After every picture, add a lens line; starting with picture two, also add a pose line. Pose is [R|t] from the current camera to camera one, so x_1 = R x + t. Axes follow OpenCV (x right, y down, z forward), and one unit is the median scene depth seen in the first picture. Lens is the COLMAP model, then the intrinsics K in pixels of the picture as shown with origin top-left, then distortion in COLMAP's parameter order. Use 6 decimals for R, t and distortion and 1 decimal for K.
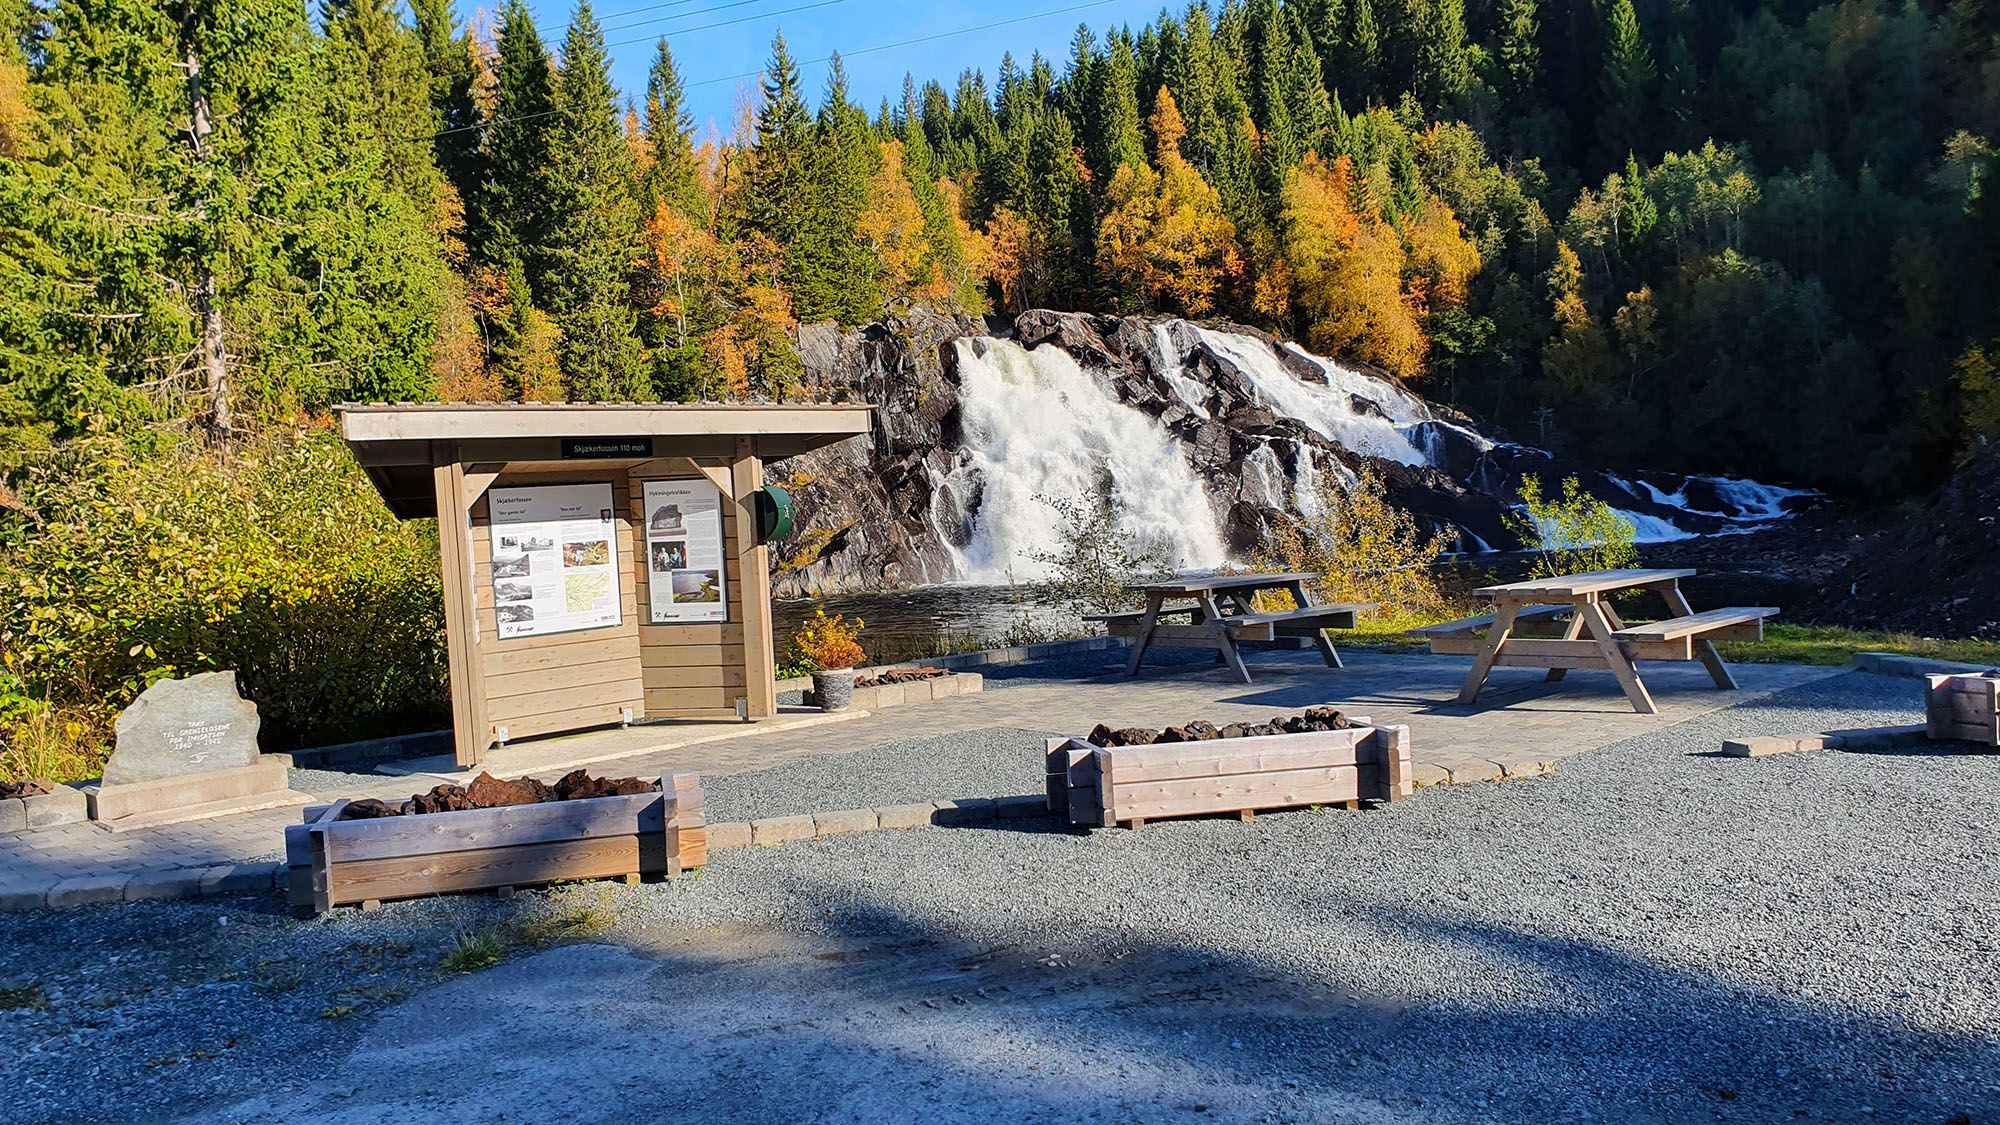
lens RADIAL K [[1682.9, 0, 986.4], [0, 1682.9, 564.9], [0, 0, 1]] dist [0.099910, -0.068295]
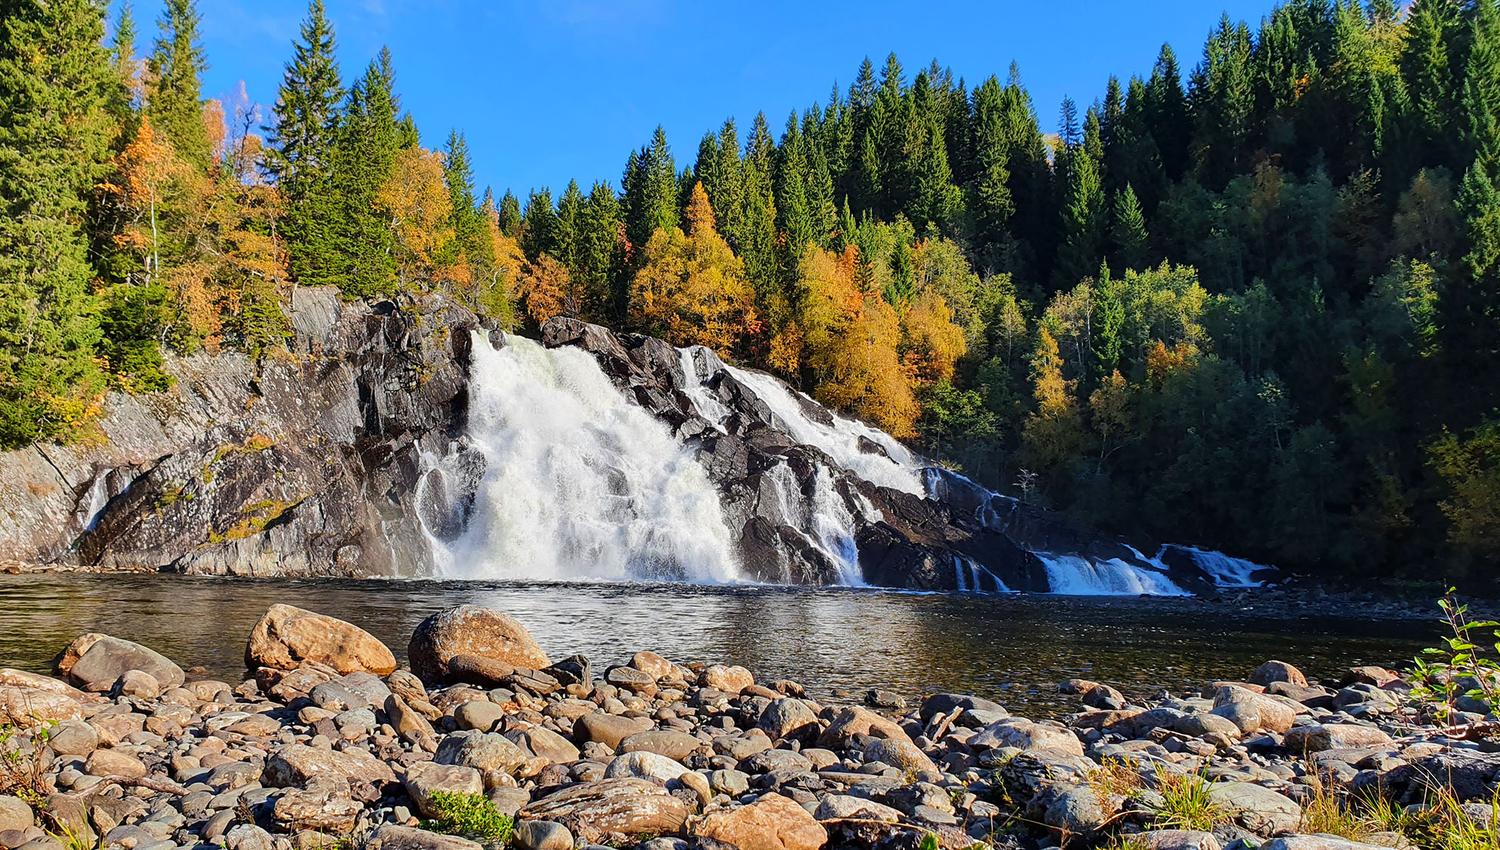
lens RADIAL K [[1217.5, 0, 735.3], [0, 1217.5, 432.1], [0, 0, 1]] dist [0.091897, -0.148236]
pose [[0.983300, 0.101712, 0.150917, 0.027078], [-0.078196, 0.984923, -0.154312, 0.017602], [-0.164337, 0.139934, 0.976428, 0.281059]]
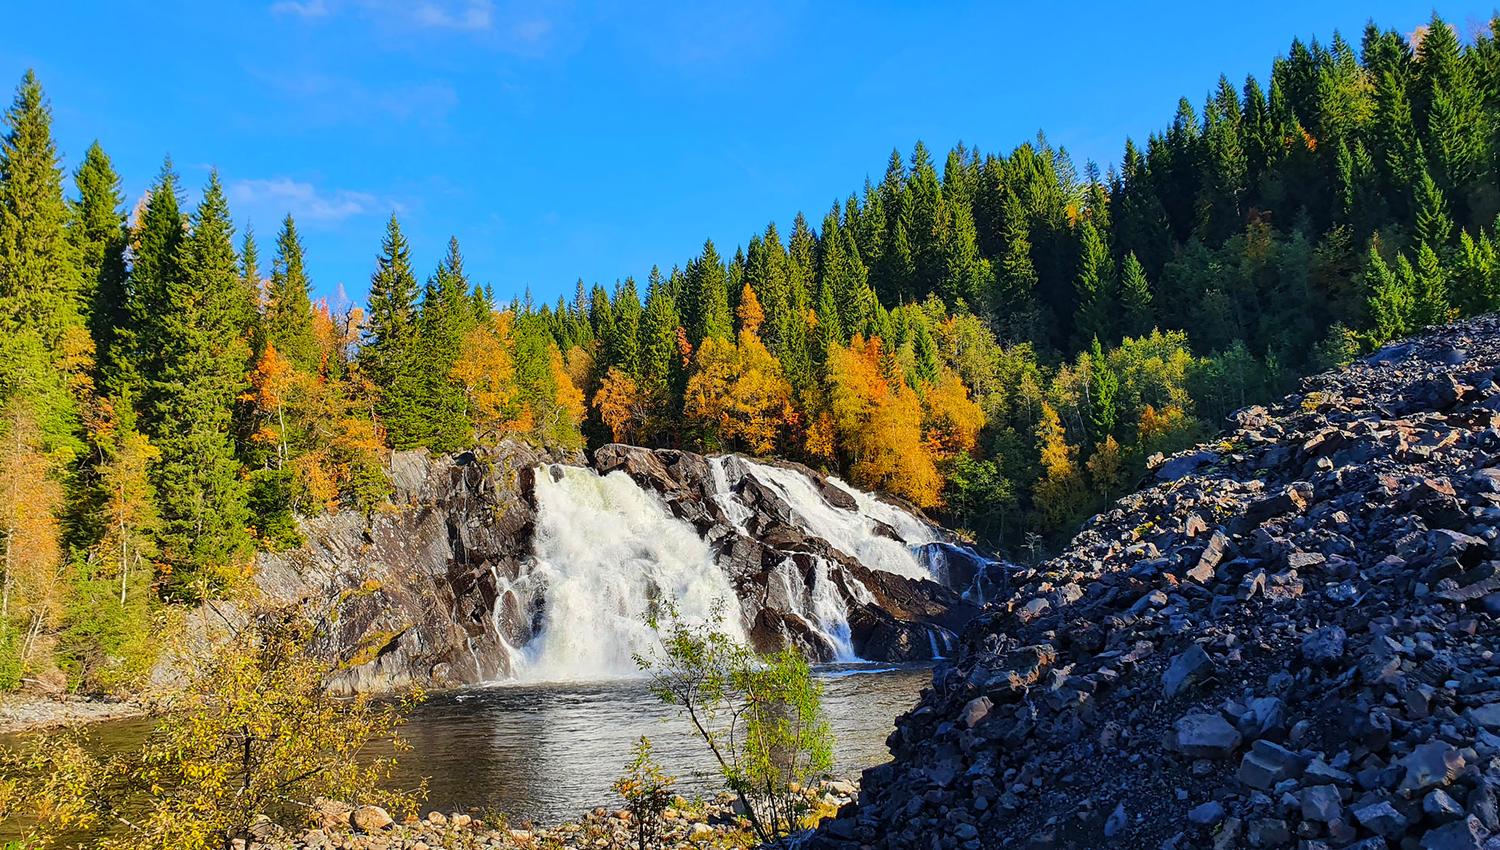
lens RADIAL K [[1214.6, 0, 741.9], [0, 1214.6, 441.2], [0, 0, 1]] dist [0.163039, -0.322247]
pose [[0.998554, 0.017617, 0.050790, 0.074879], [-0.008886, 0.985874, -0.167252, -0.008731], [-0.053019, 0.166559, 0.984605, 0.134987]]
